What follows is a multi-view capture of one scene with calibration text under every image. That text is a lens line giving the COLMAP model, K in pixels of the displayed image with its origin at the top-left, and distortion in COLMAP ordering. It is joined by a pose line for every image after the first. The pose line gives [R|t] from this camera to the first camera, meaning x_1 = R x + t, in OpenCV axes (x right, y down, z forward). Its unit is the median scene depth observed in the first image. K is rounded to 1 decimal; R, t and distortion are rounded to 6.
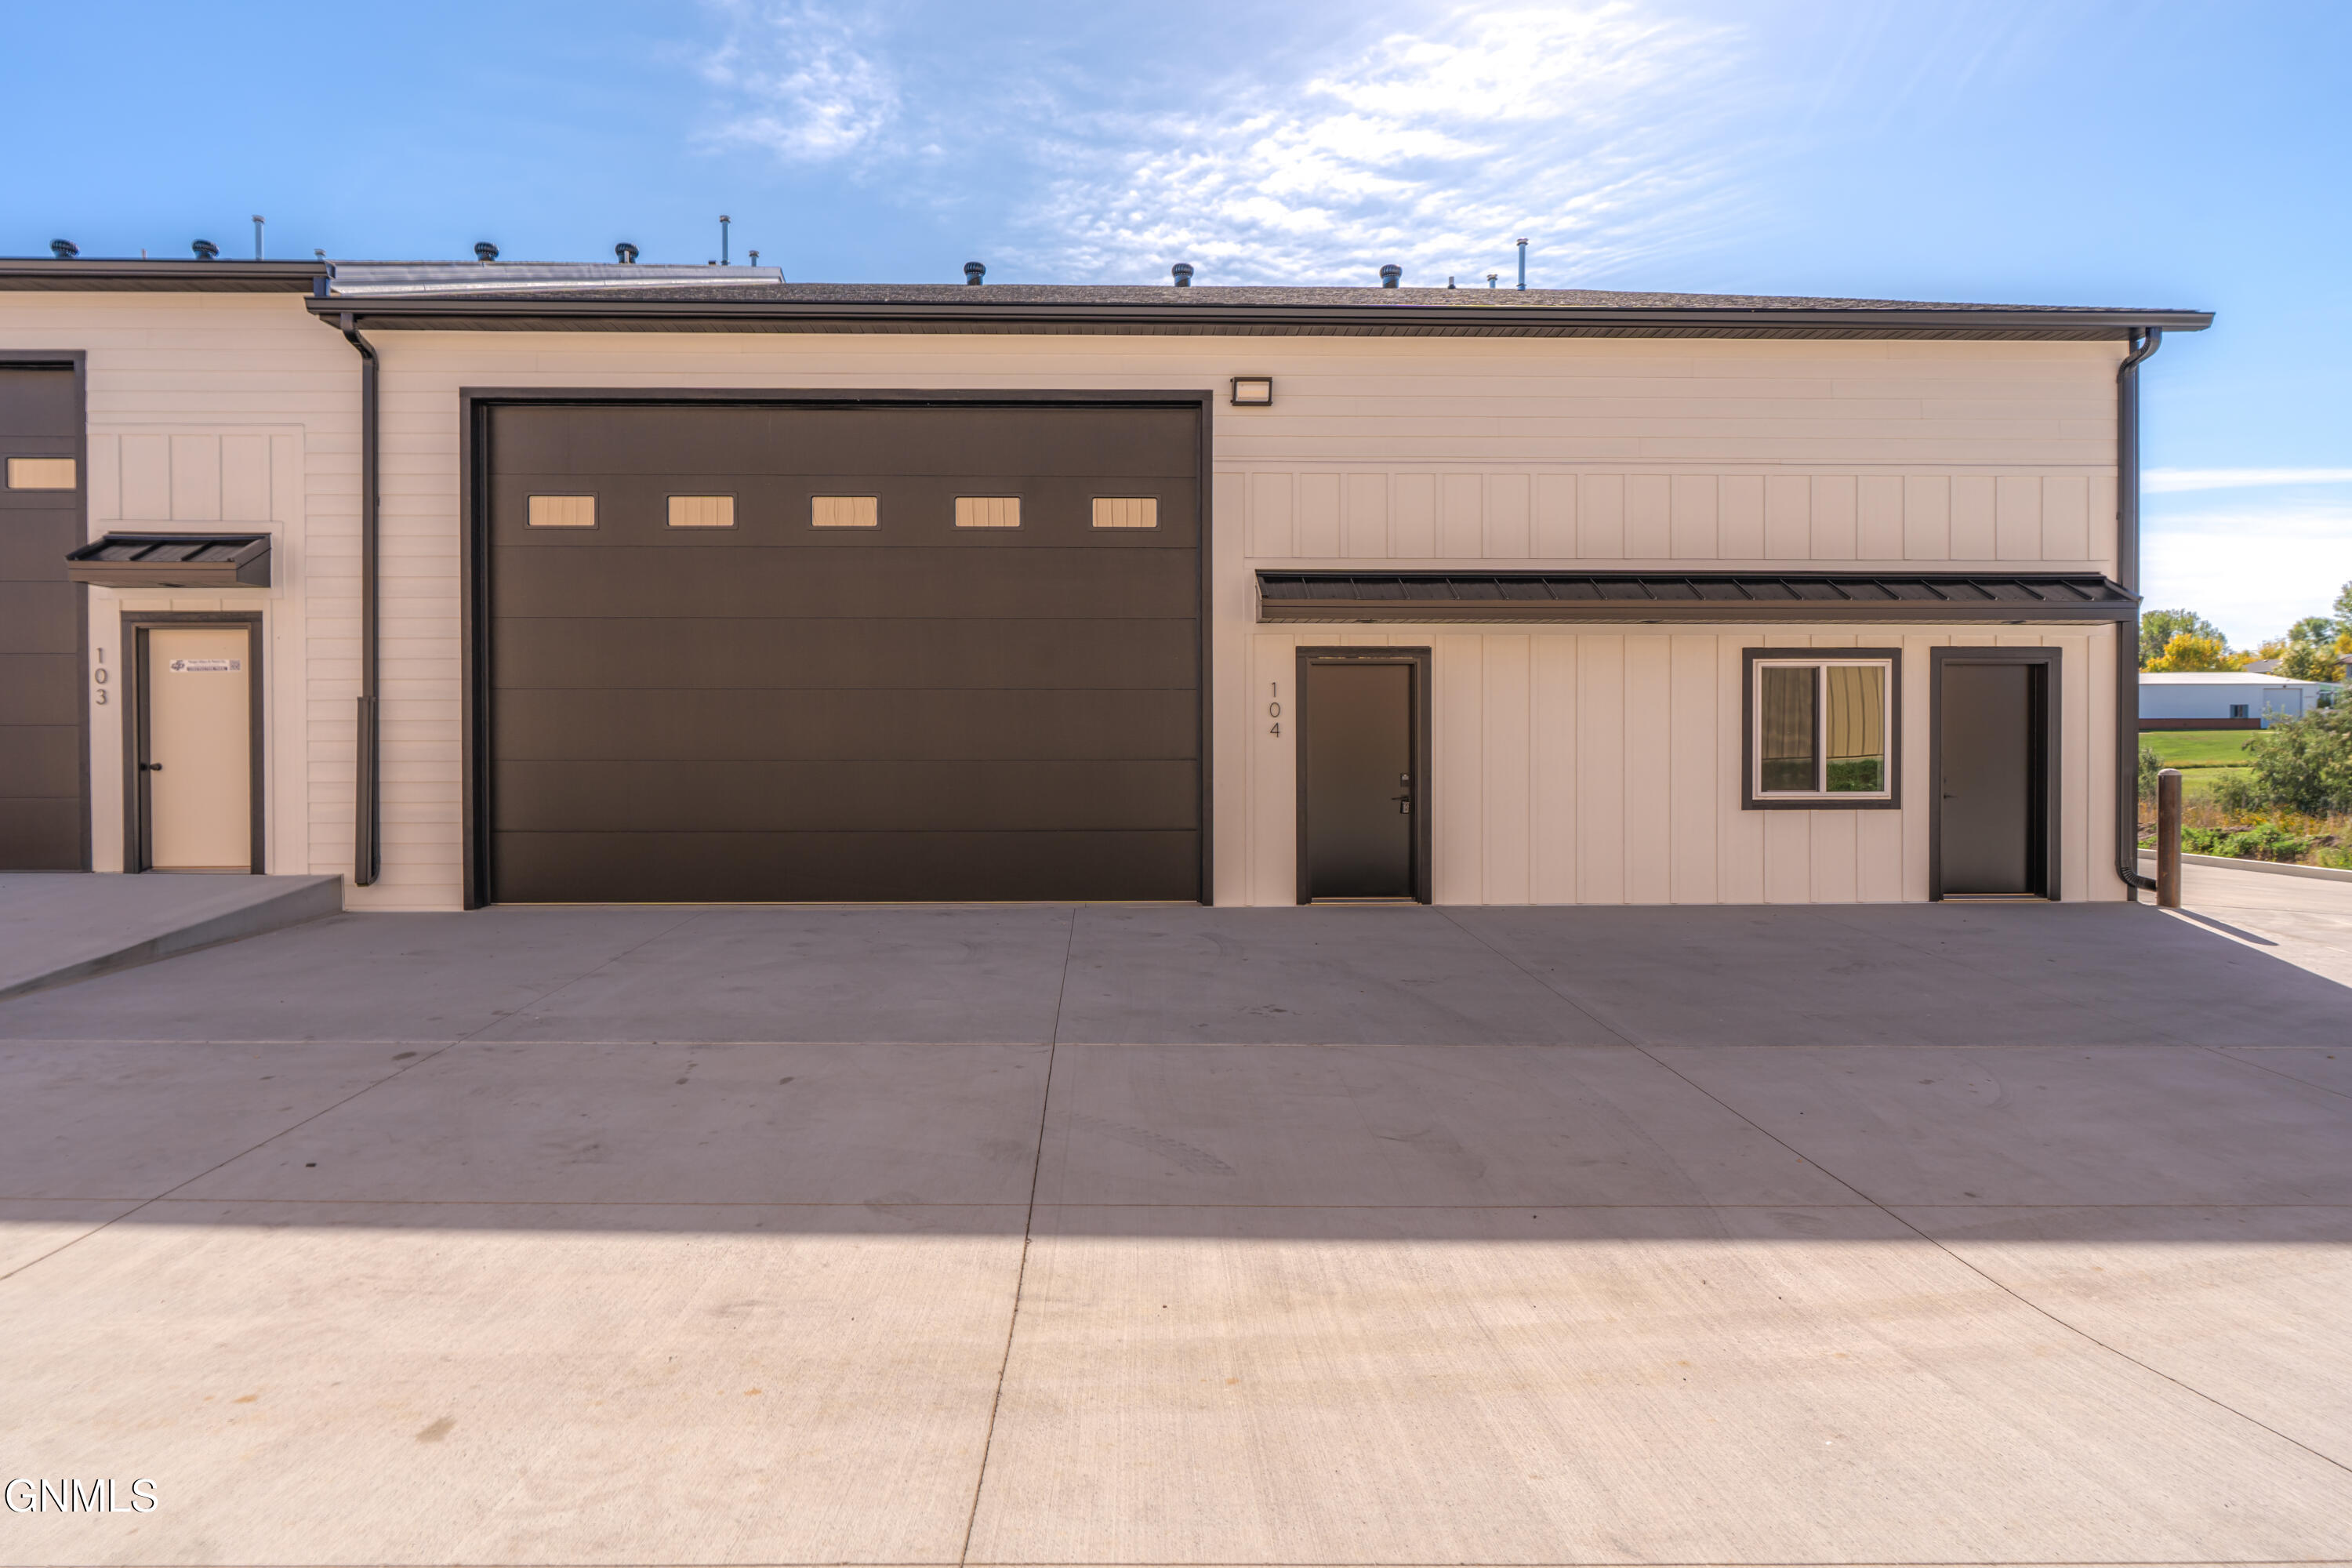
lens RADIAL K [[1458.4, 0, 1176.0], [0, 1458.4, 784.0], [0, 0, 1]] dist [0.003284, 0.002932]
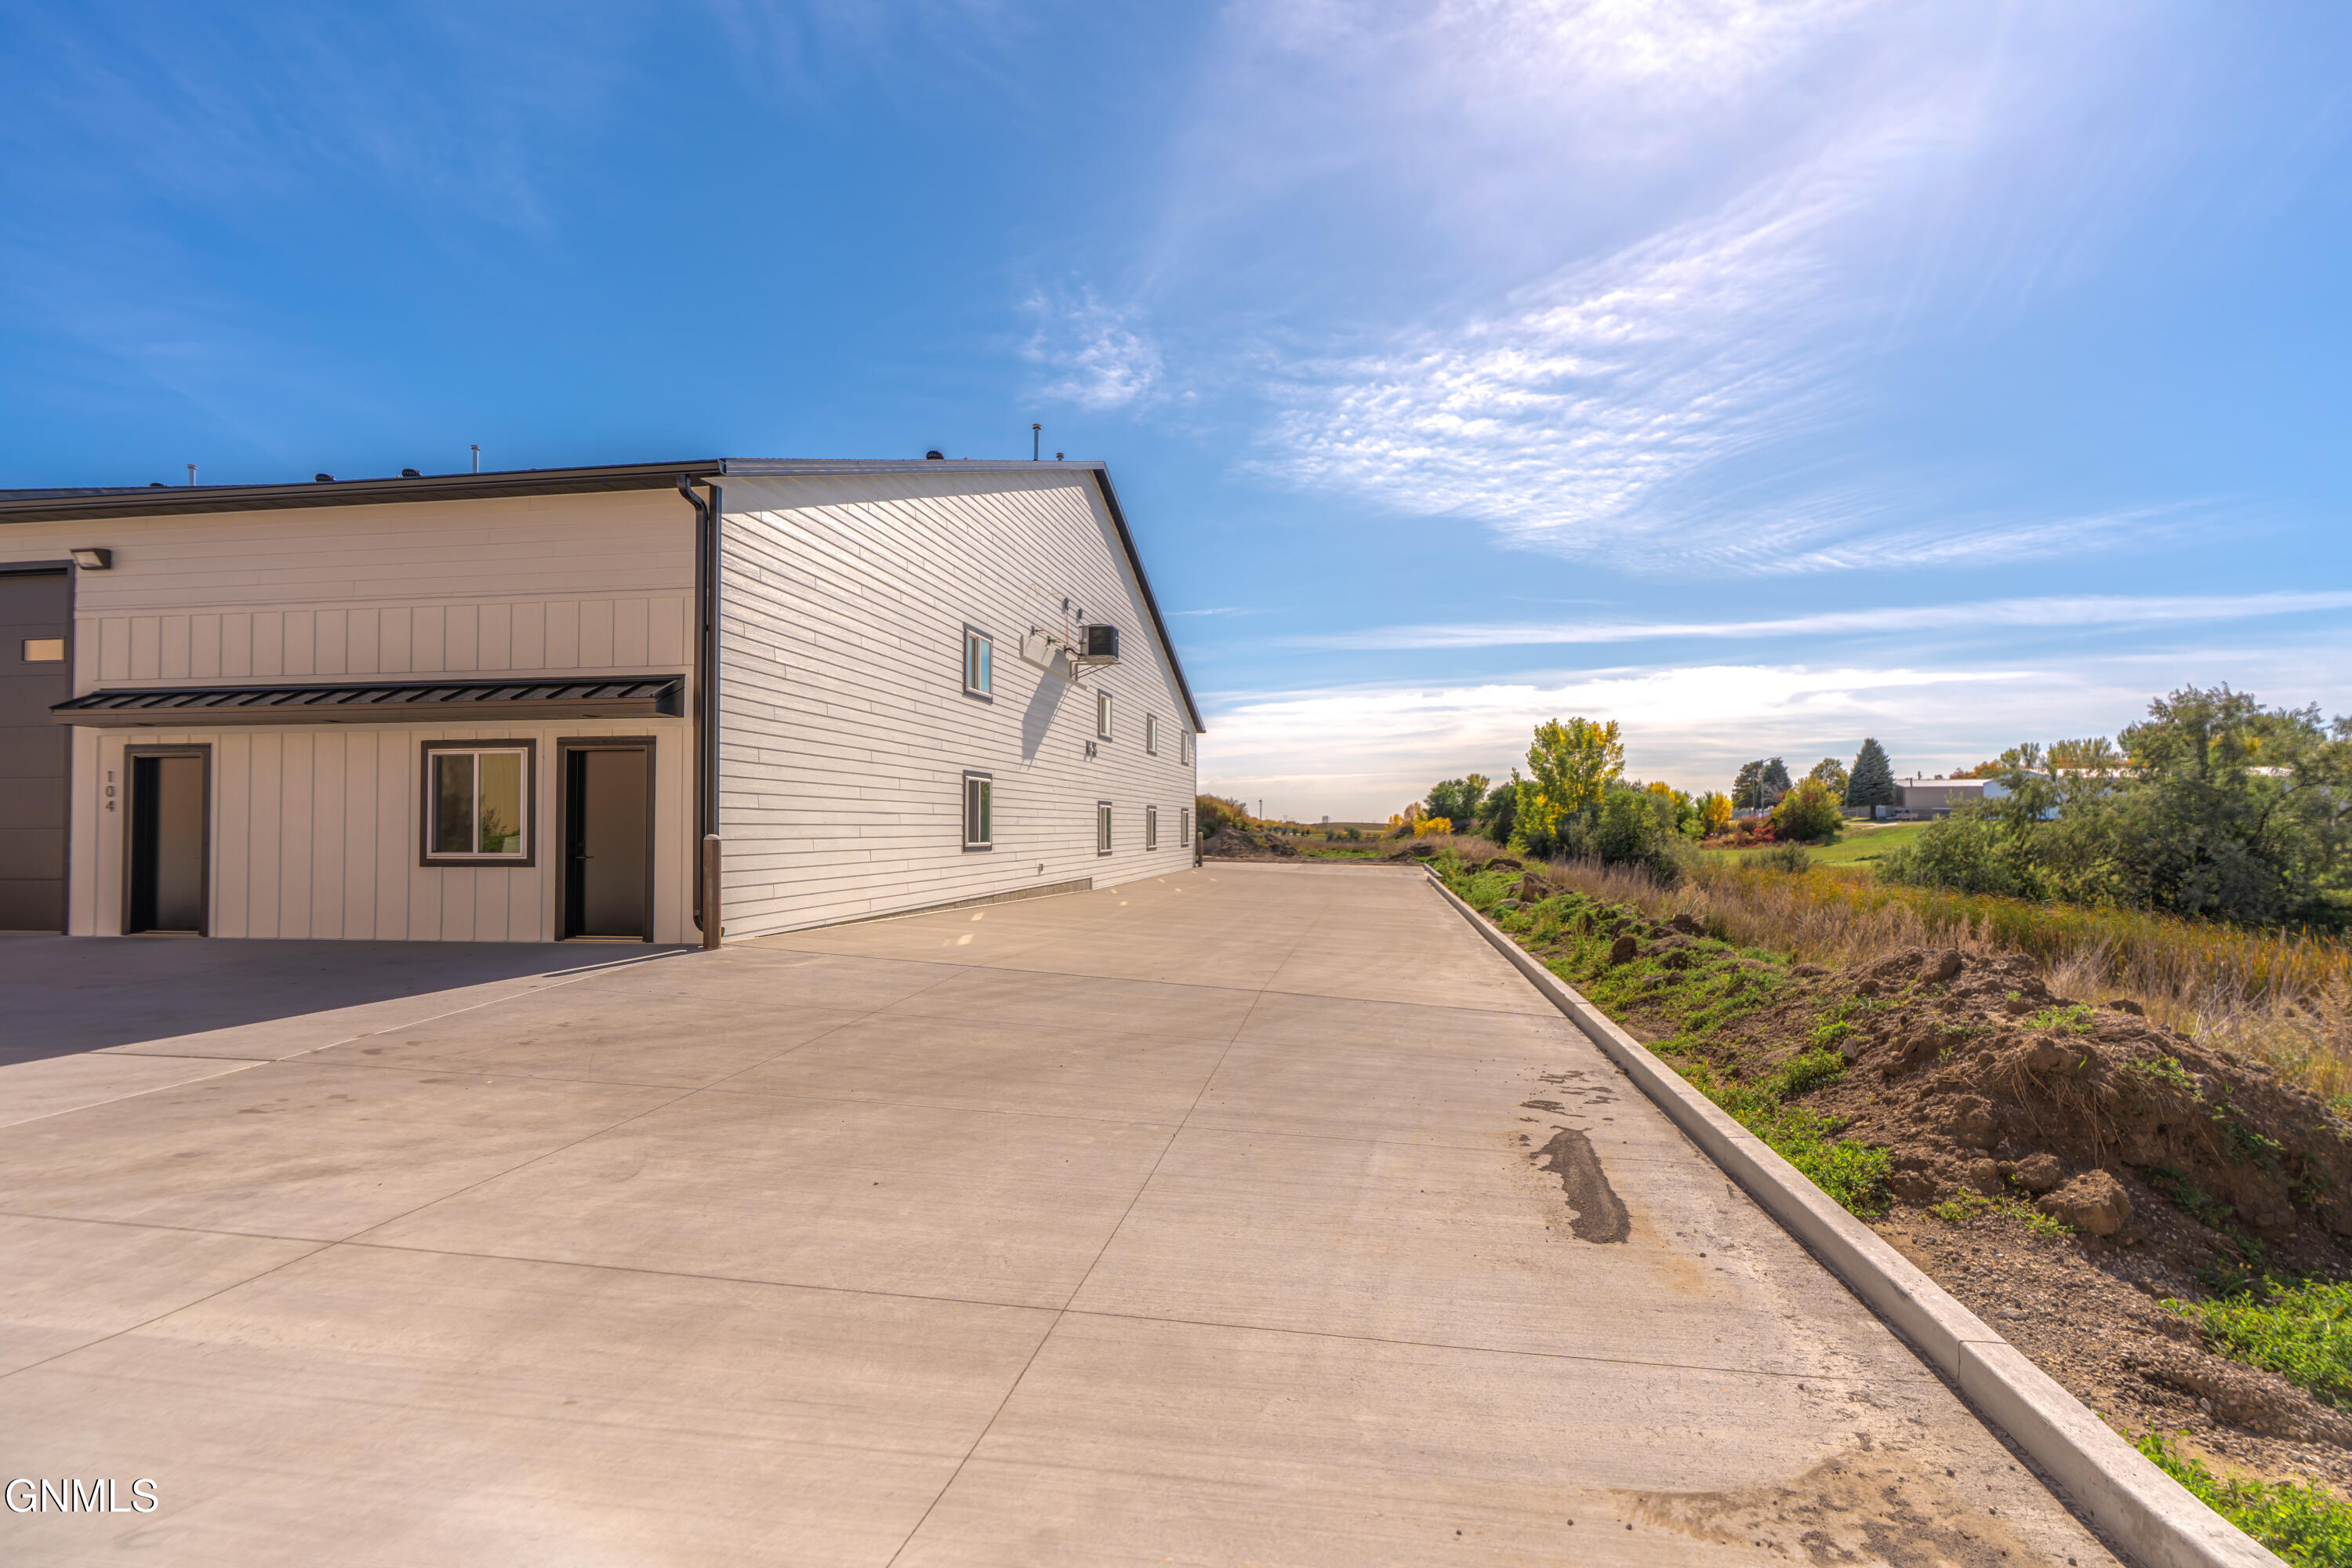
lens RADIAL K [[1088.9, 0, 1190.7], [0, 1088.9, 790.0], [0, 0, 1]] dist [-0.000747, 0.000691]
pose [[0.985673, -0.007561, -0.168497, 1.217857], [-0.002119, 0.998361, -0.057192, 0.003847], [0.168654, 0.056729, 0.984042, 0.169344]]
